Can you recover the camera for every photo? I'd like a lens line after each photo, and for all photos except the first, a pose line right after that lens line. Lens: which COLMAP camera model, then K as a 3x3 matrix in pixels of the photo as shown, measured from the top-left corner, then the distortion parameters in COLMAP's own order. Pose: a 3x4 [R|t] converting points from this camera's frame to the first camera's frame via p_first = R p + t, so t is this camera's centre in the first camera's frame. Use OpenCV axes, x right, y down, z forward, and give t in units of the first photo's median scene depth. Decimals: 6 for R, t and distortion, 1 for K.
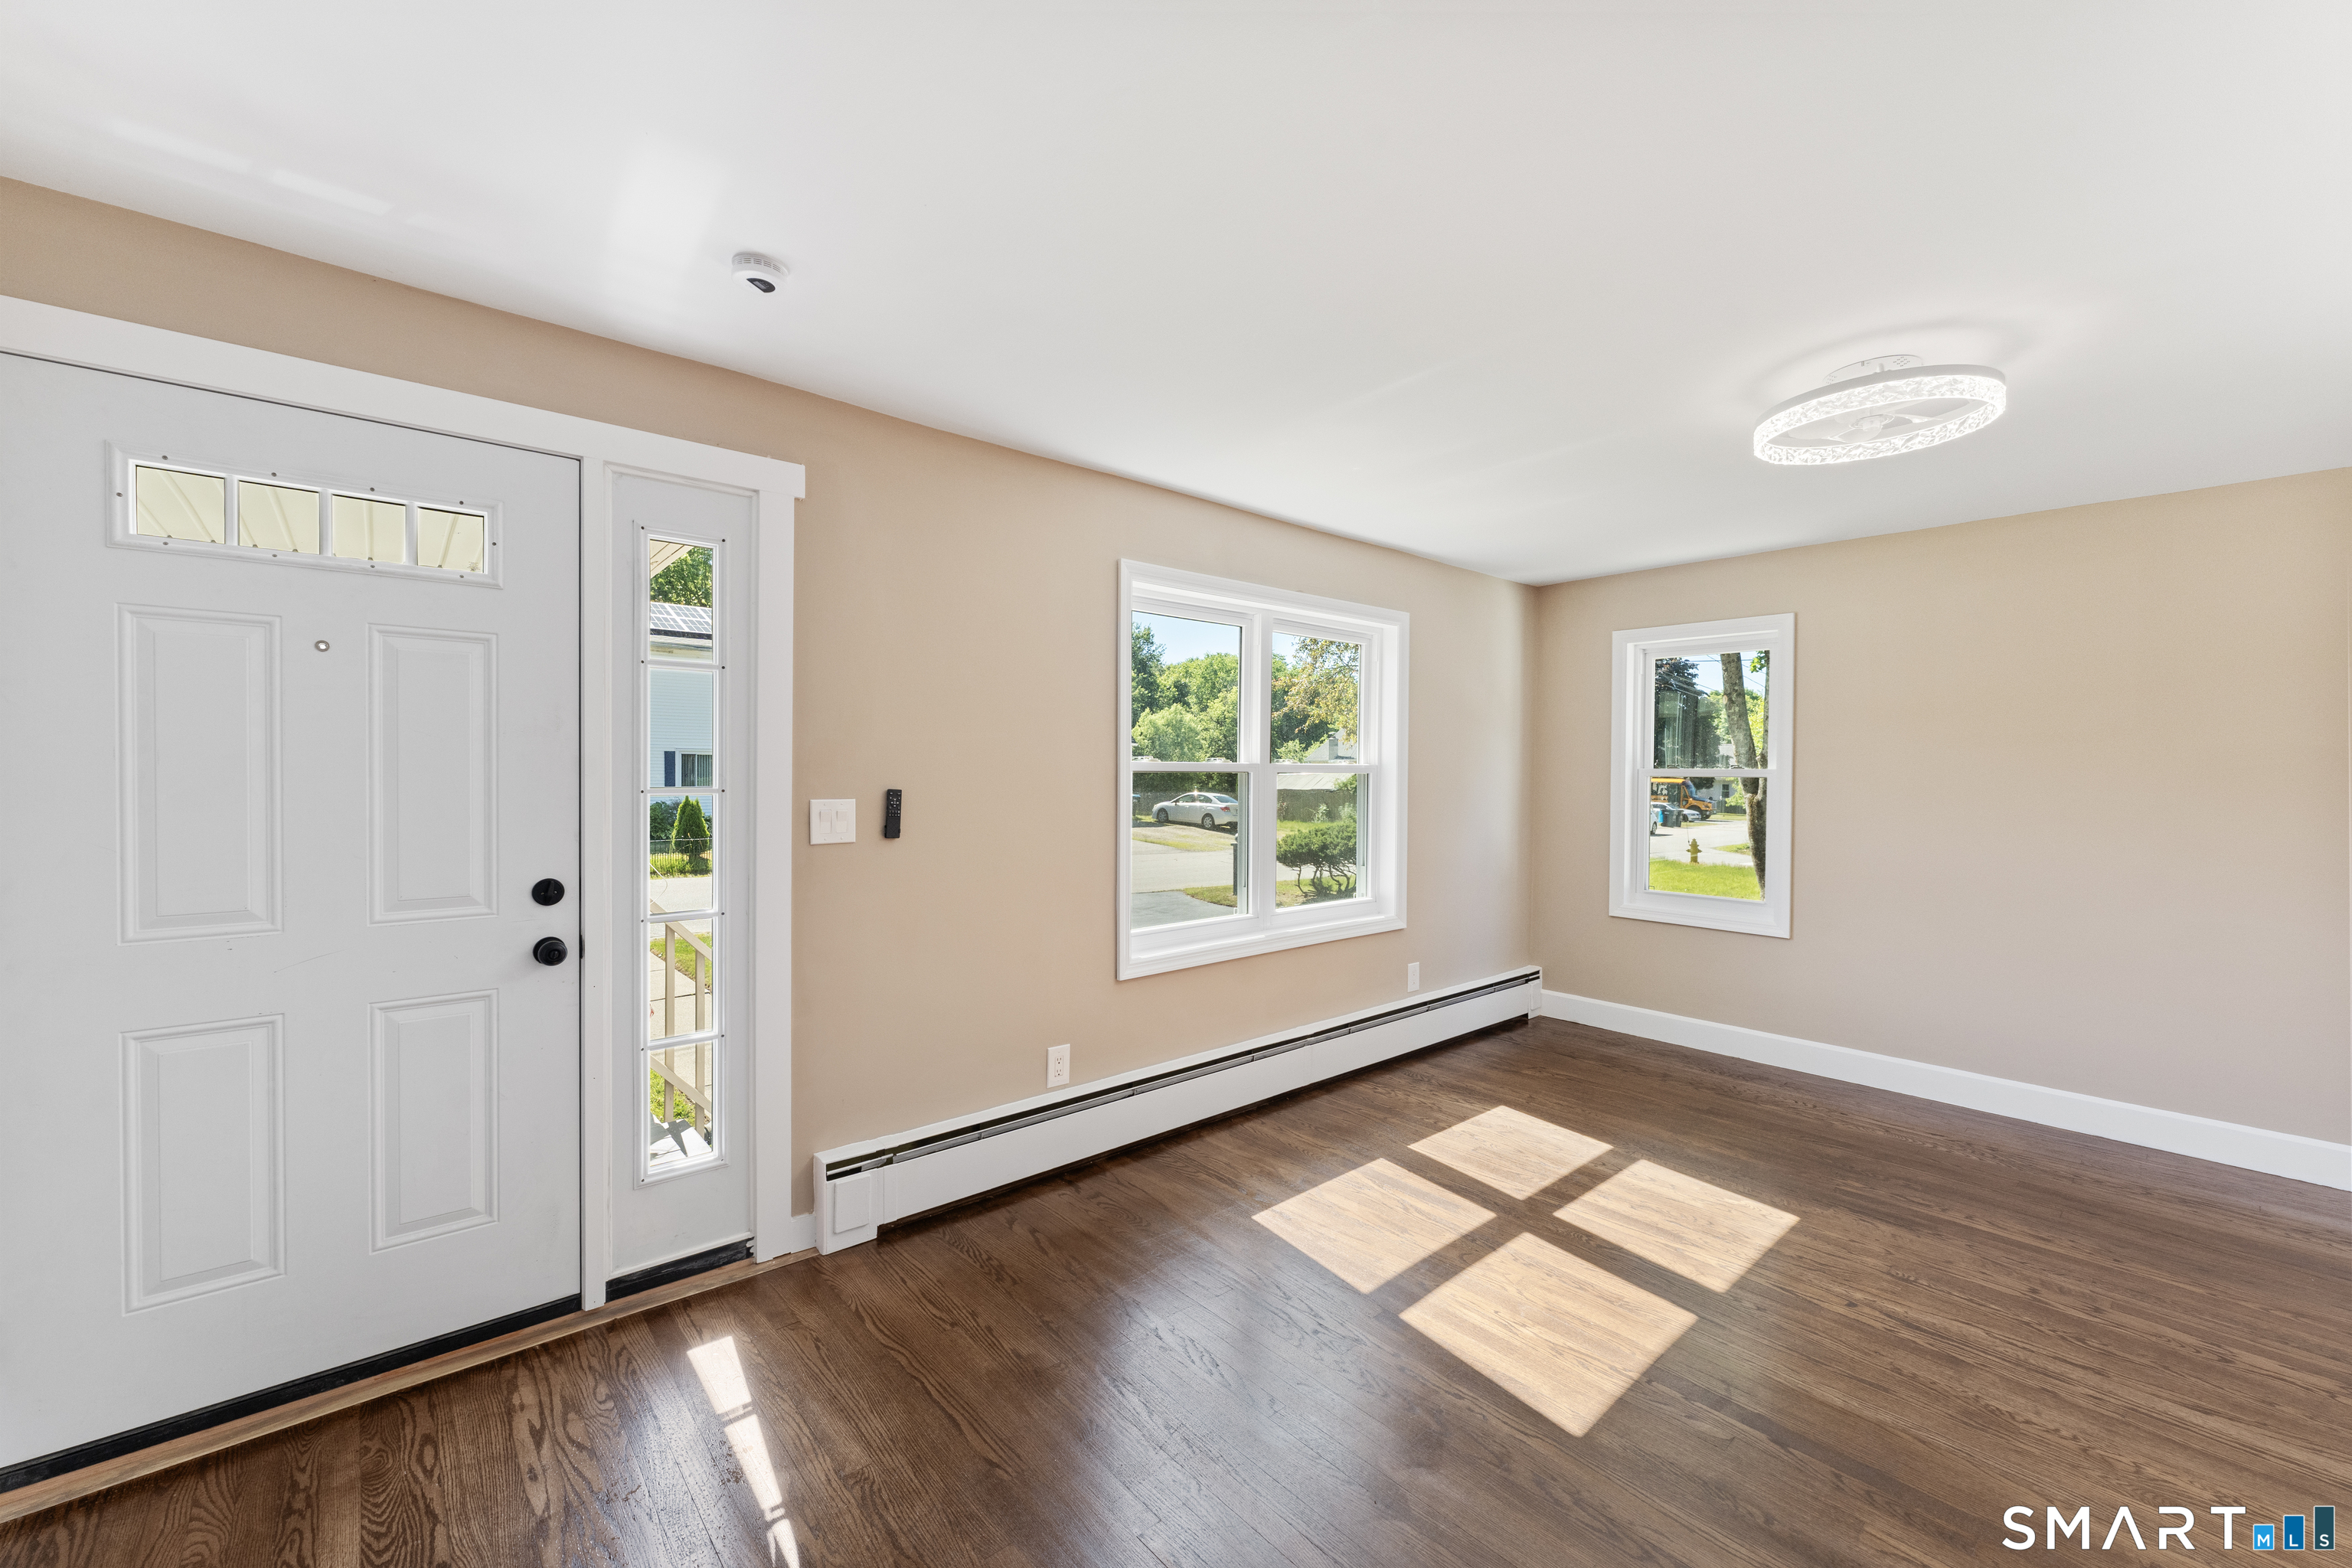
lens RADIAL K [[932.4, 0, 1176.0], [0, 932.4, 784.0], [0, 0, 1]] dist [0.006476, -0.000213]
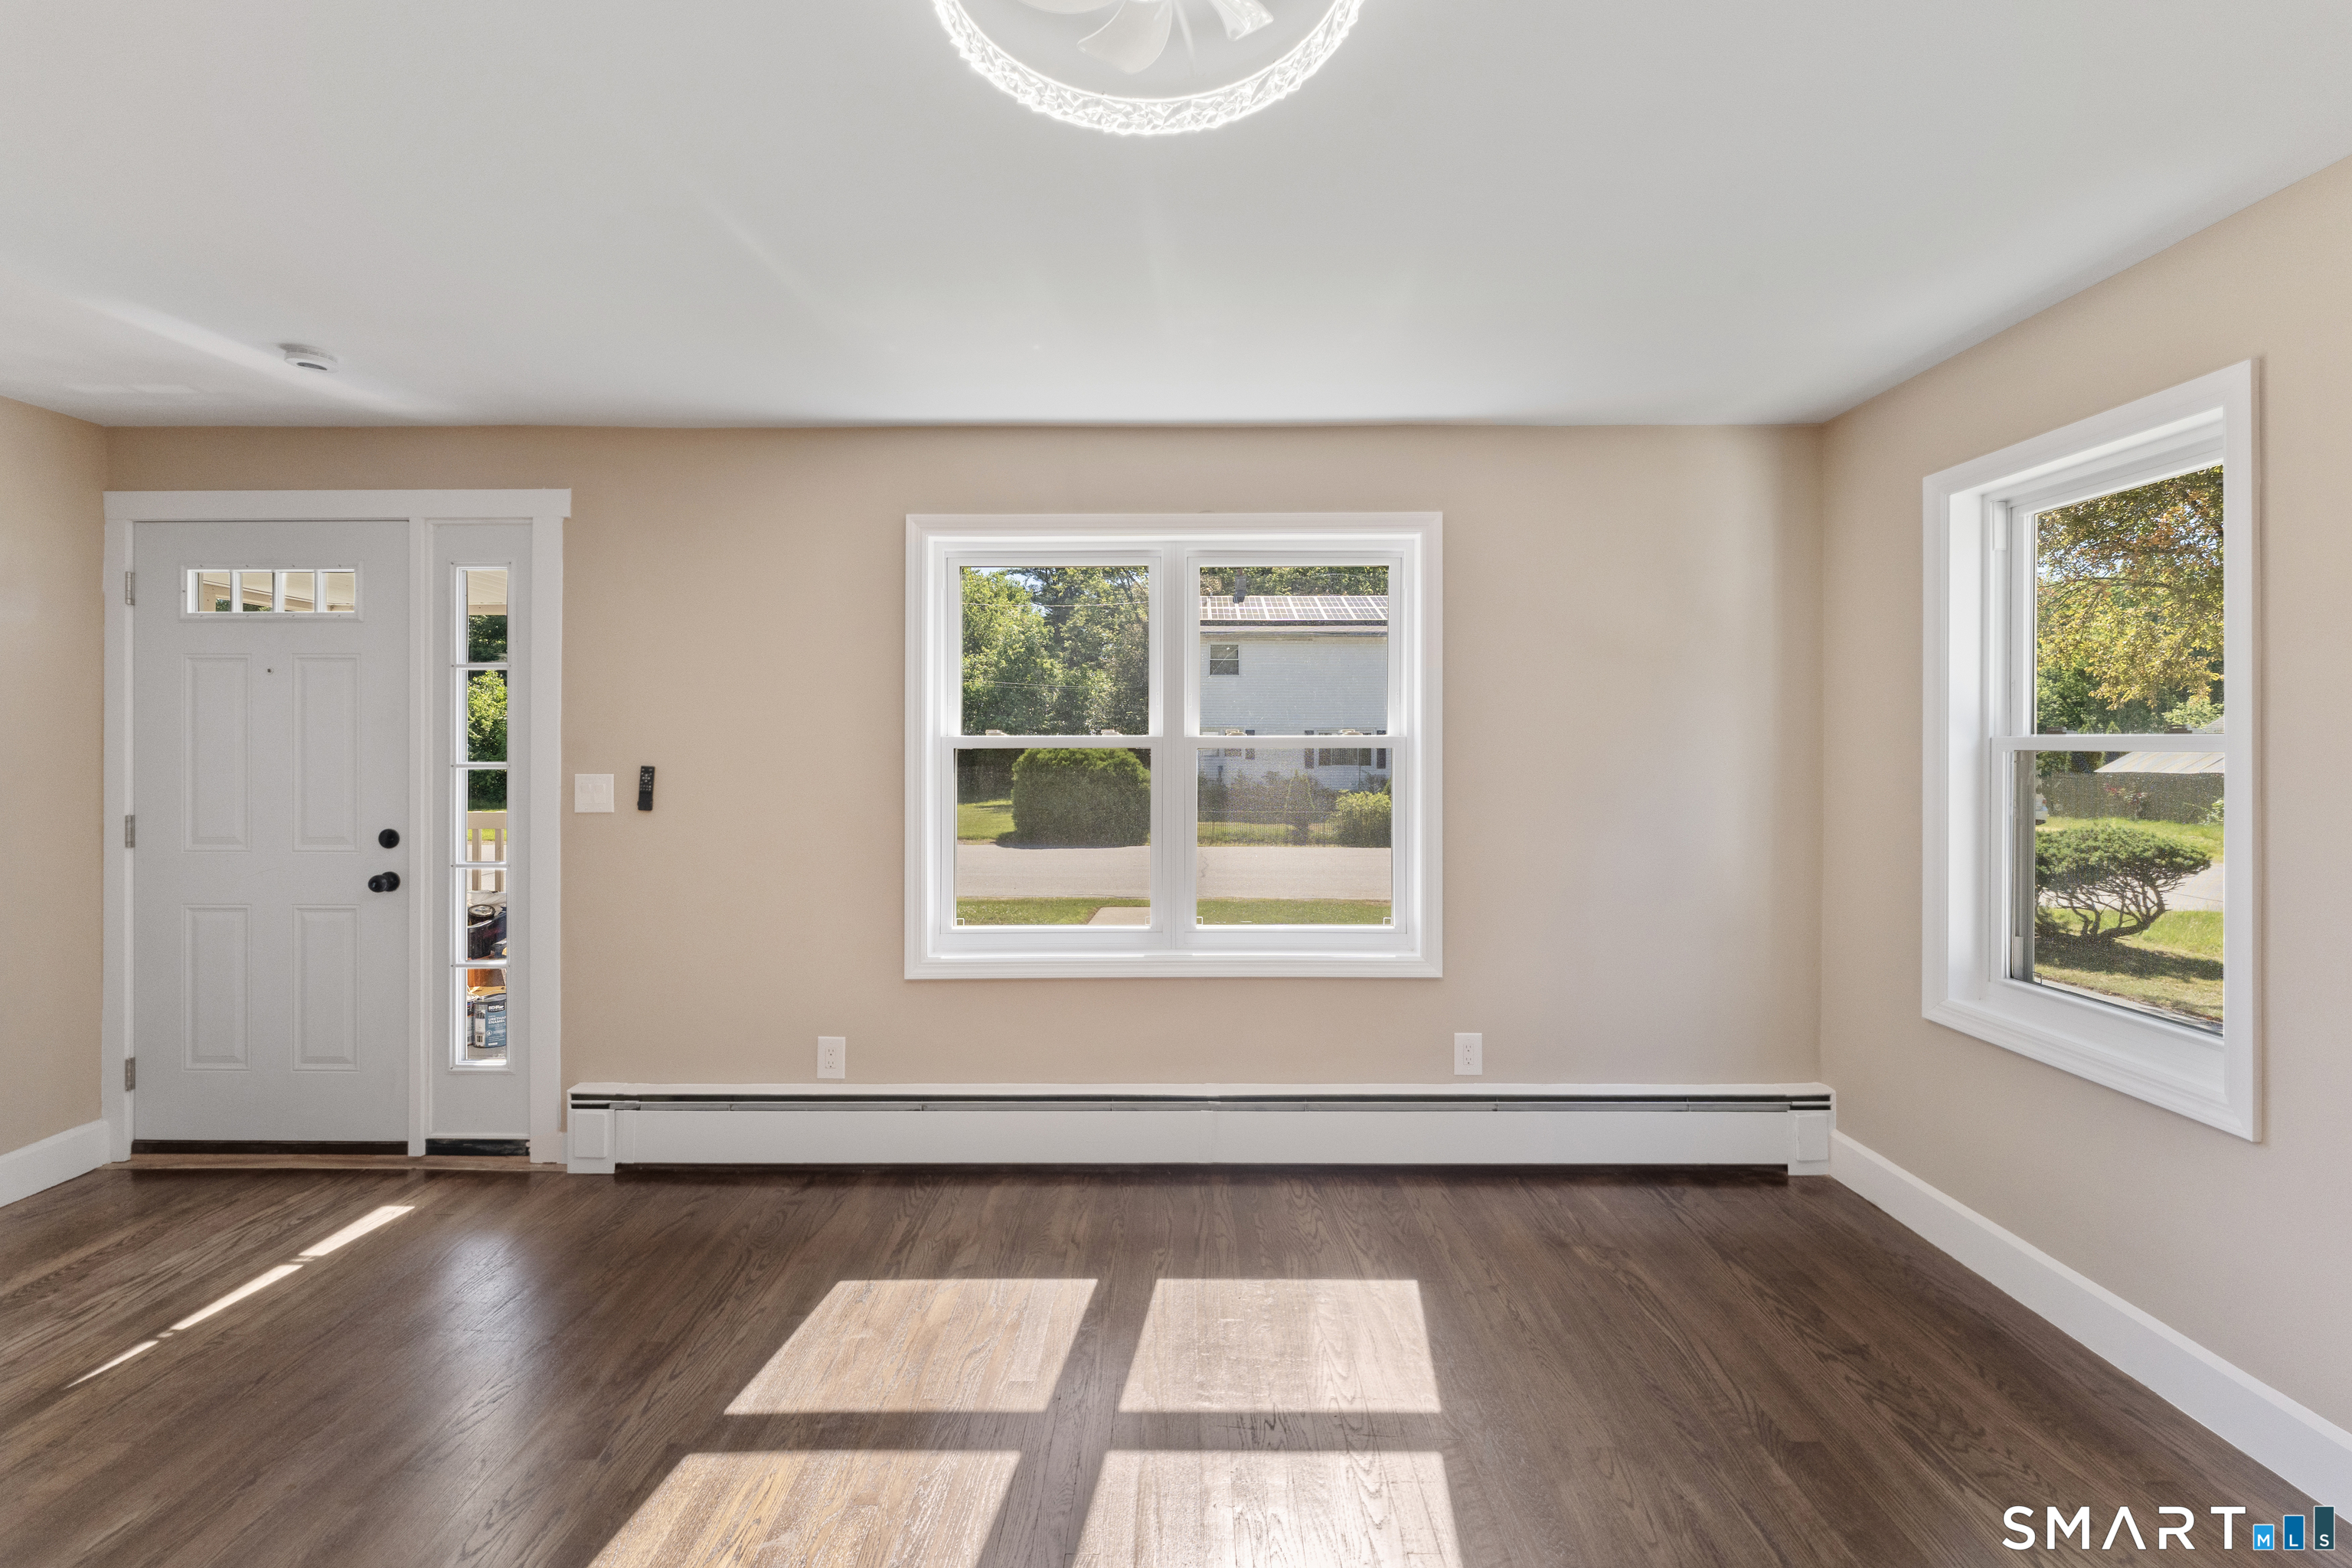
lens RADIAL K [[964.5, 0, 1173.5], [0, 964.5, 741.2], [0, 0, 1]] dist [0.002138, 0.000519]
pose [[0.752031, -0.010179, -0.659049, 0.878640], [-0.004207, 0.999786, -0.020243, -0.002719], [0.659115, 0.017996, 0.751827, 0.539399]]
